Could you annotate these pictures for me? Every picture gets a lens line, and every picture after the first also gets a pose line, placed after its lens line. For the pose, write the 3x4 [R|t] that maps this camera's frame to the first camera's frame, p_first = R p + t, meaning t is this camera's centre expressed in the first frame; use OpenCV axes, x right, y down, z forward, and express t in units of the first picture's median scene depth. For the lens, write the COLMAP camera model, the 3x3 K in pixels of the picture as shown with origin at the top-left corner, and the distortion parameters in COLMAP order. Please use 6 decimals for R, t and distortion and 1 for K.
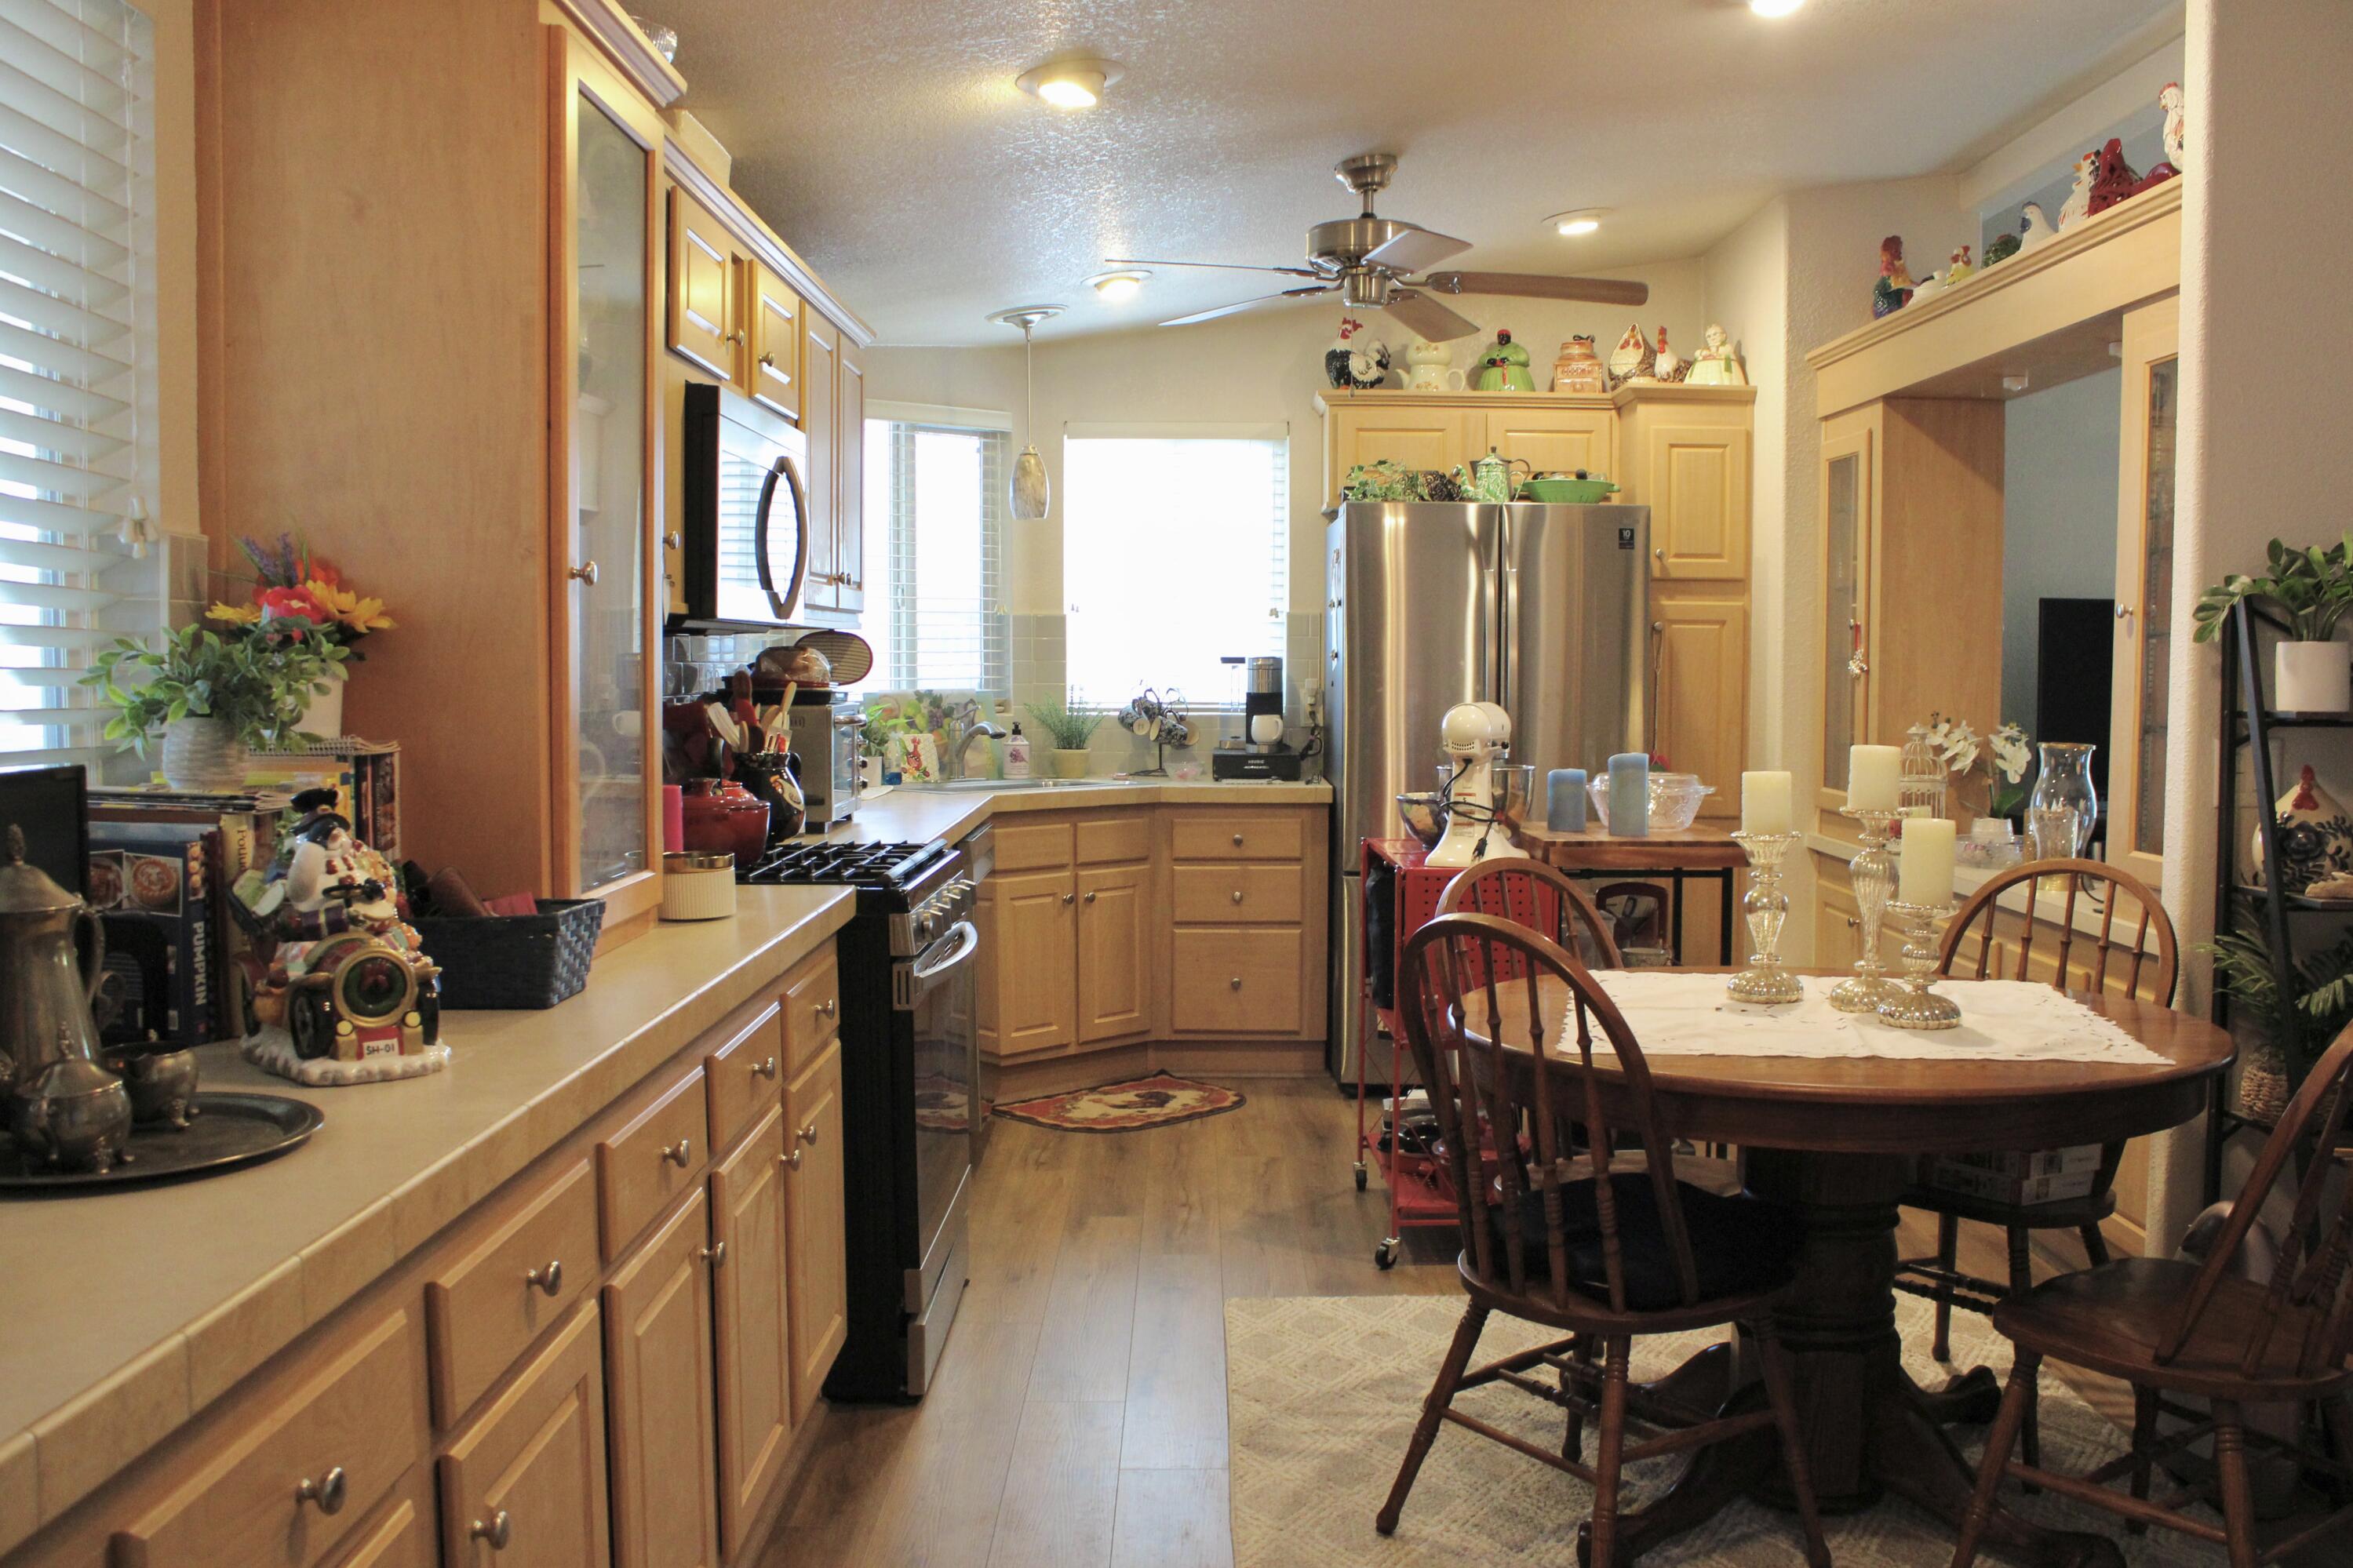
lens RADIAL K [[2035.9, 0, 1176.5], [0, 2035.9, 784.0], [0, 0, 1]] dist [-0.170413, 0.148895]
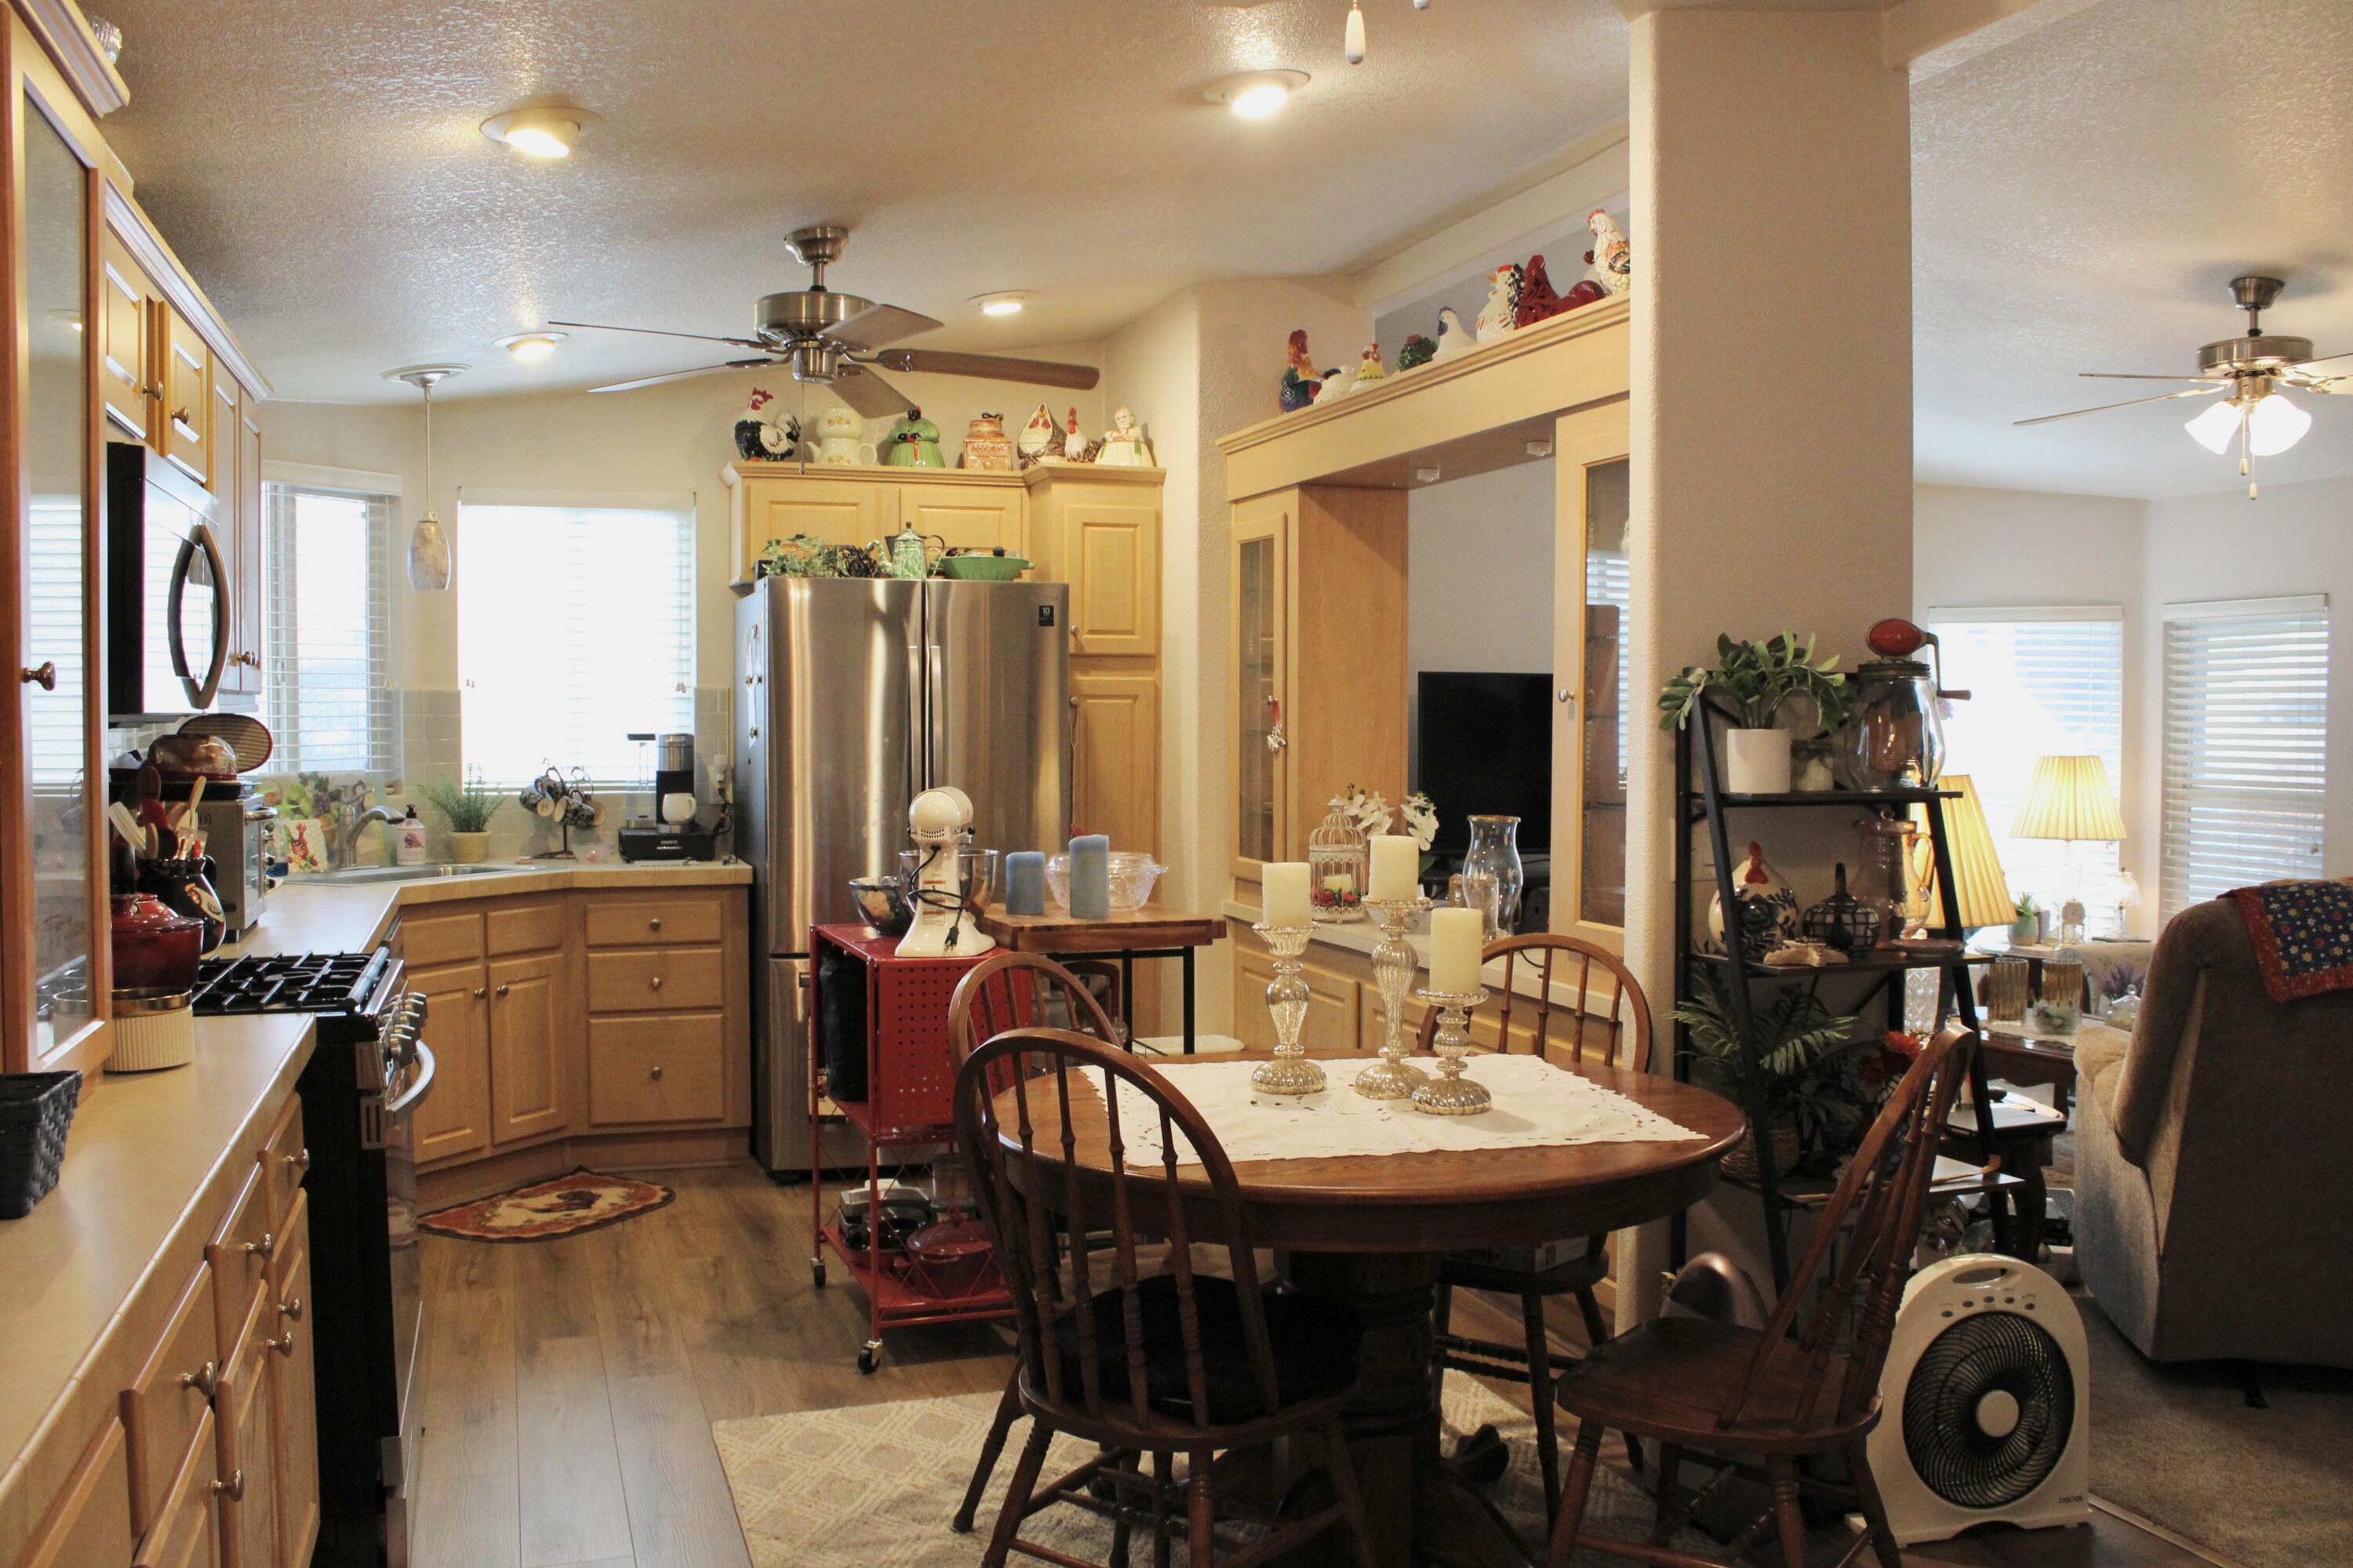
lens RADIAL K [[1978.2, 0, 1176.5], [0, 1978.2, 784.0], [0, 0, 1]] dist [-0.173492, 0.162185]
pose [[0.943549, -0.013516, 0.330956, -0.049861], [0.022432, 0.999481, -0.023136, -0.014155], [-0.330472, 0.029254, 0.943362, 0.048023]]
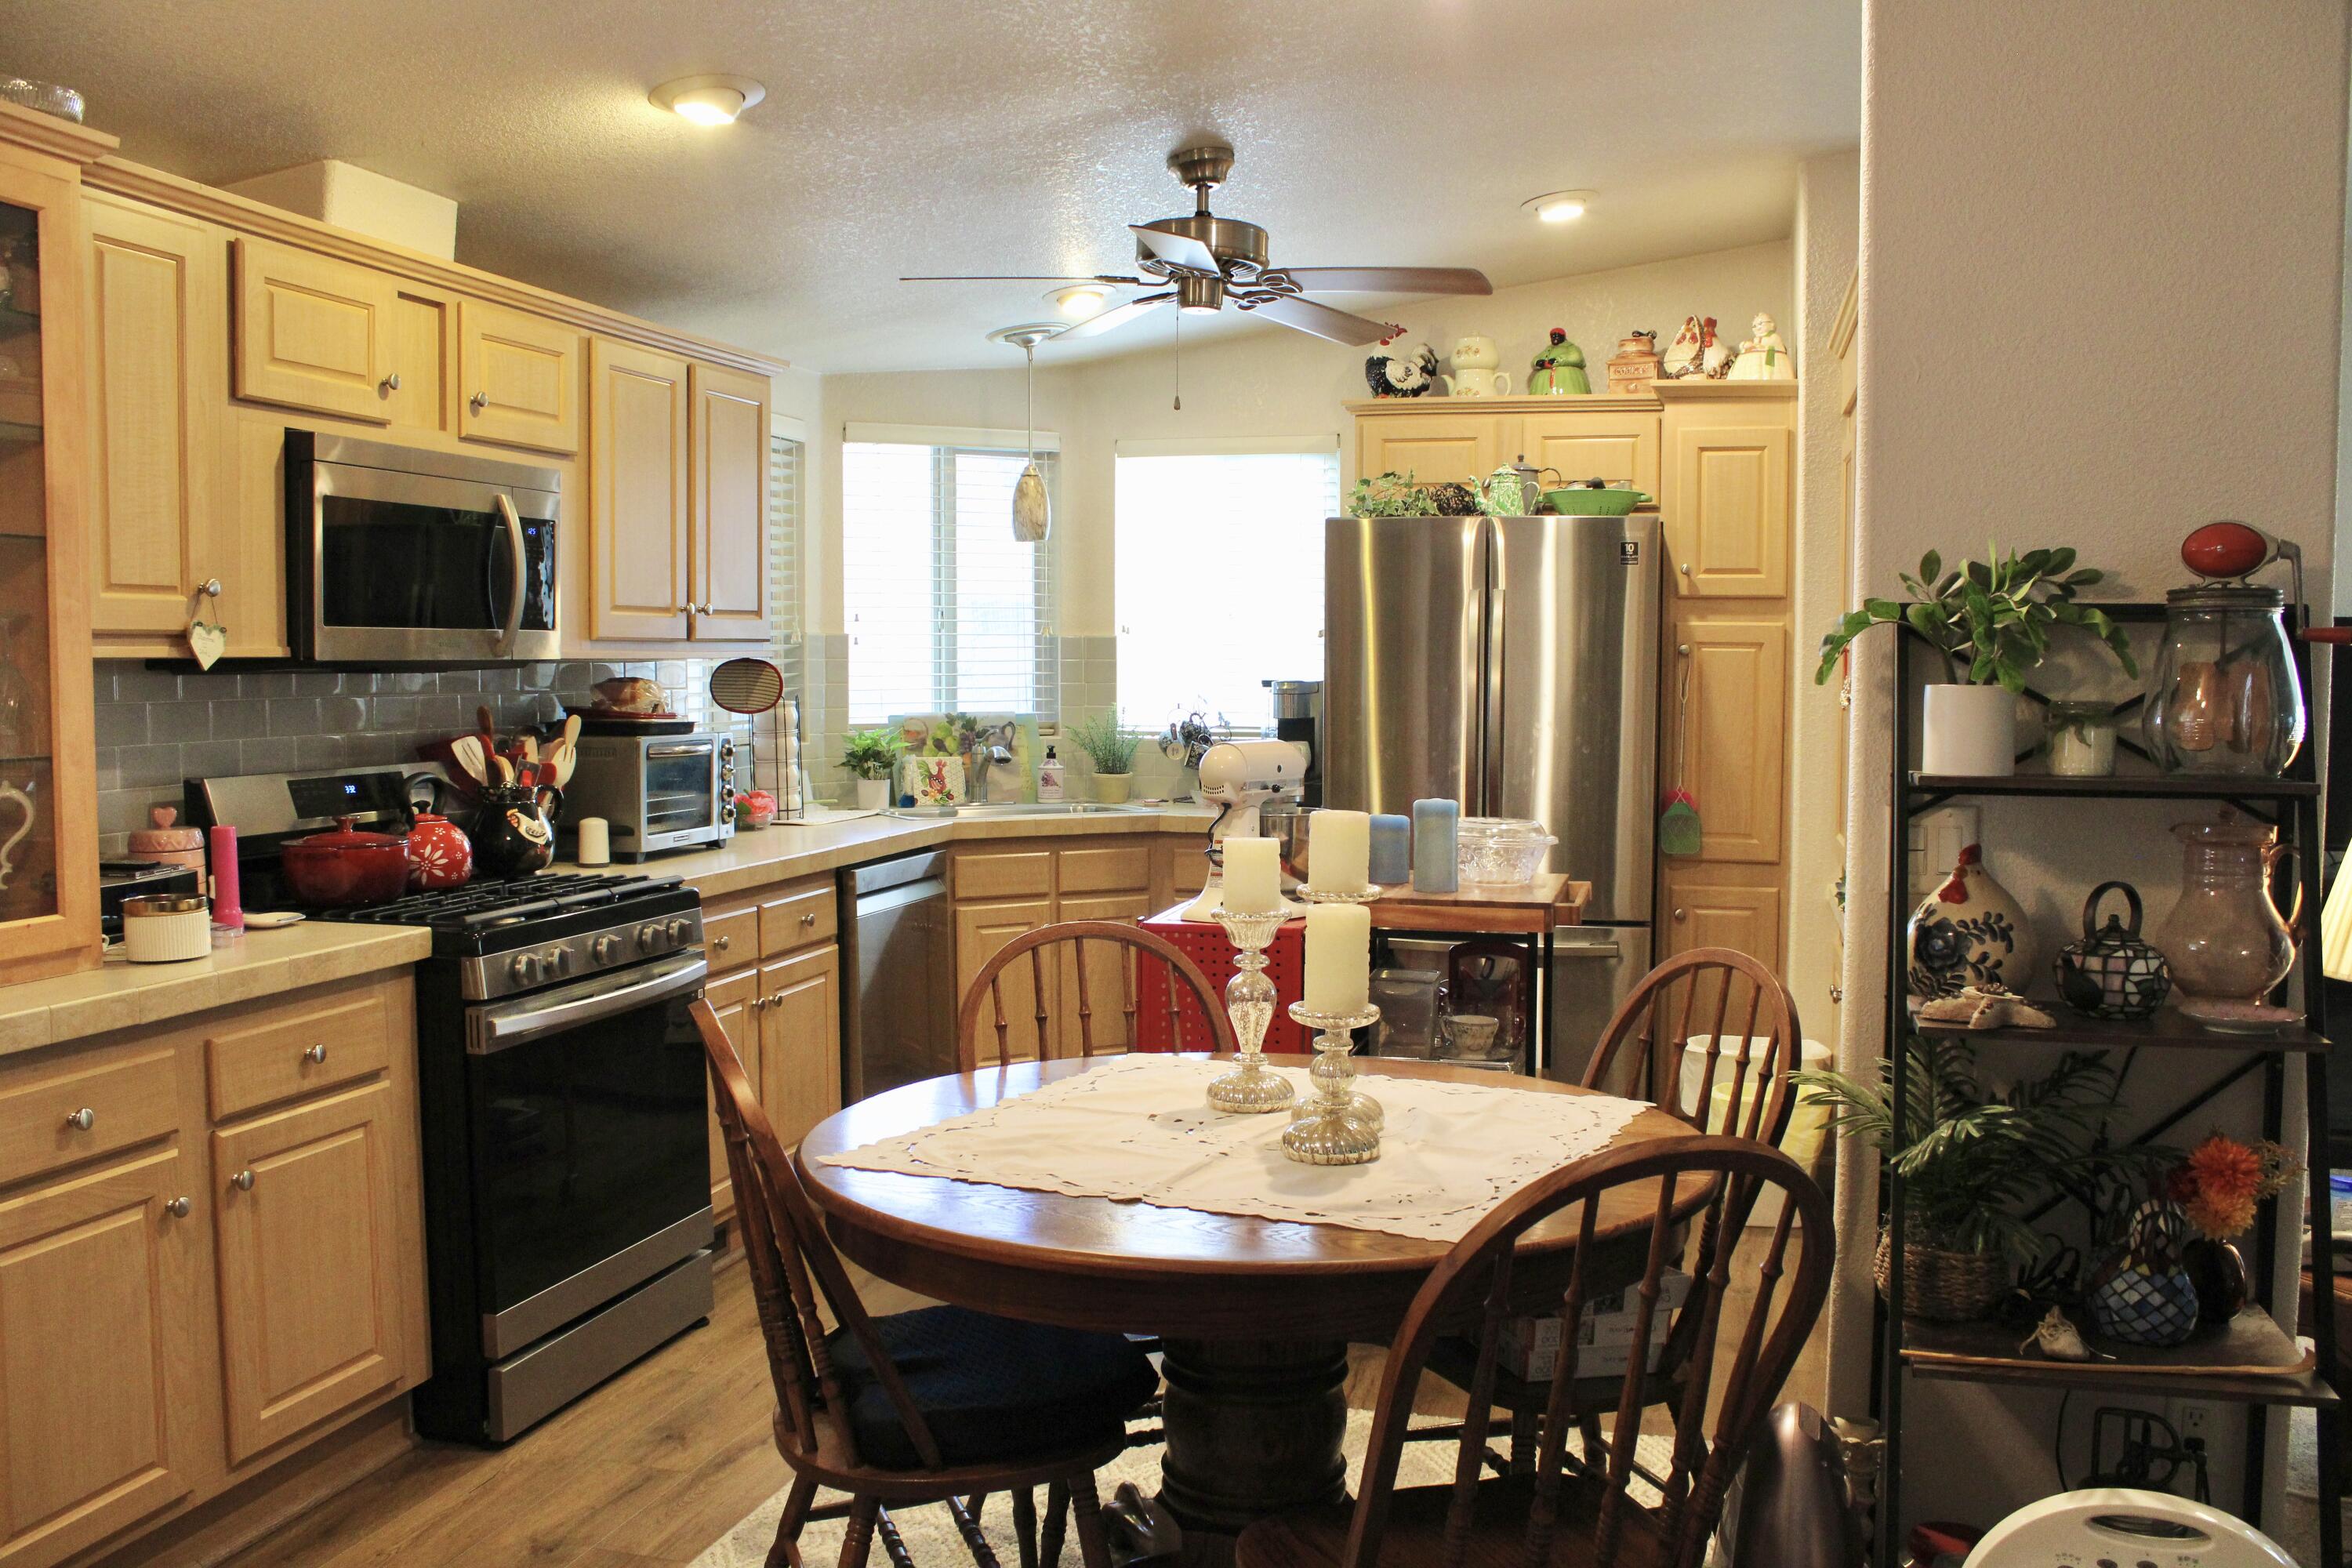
lens RADIAL K [[1968.5, 0, 1176.0], [0, 1968.5, 784.0], [0, 0, 1]] dist [-0.133318, 0.000744]
pose [[0.967368, 0.016679, -0.252826, 0.276731], [-0.016948, 0.999856, 0.001114, -0.017191], [0.252808, 0.003208, 0.967511, 0.110451]]
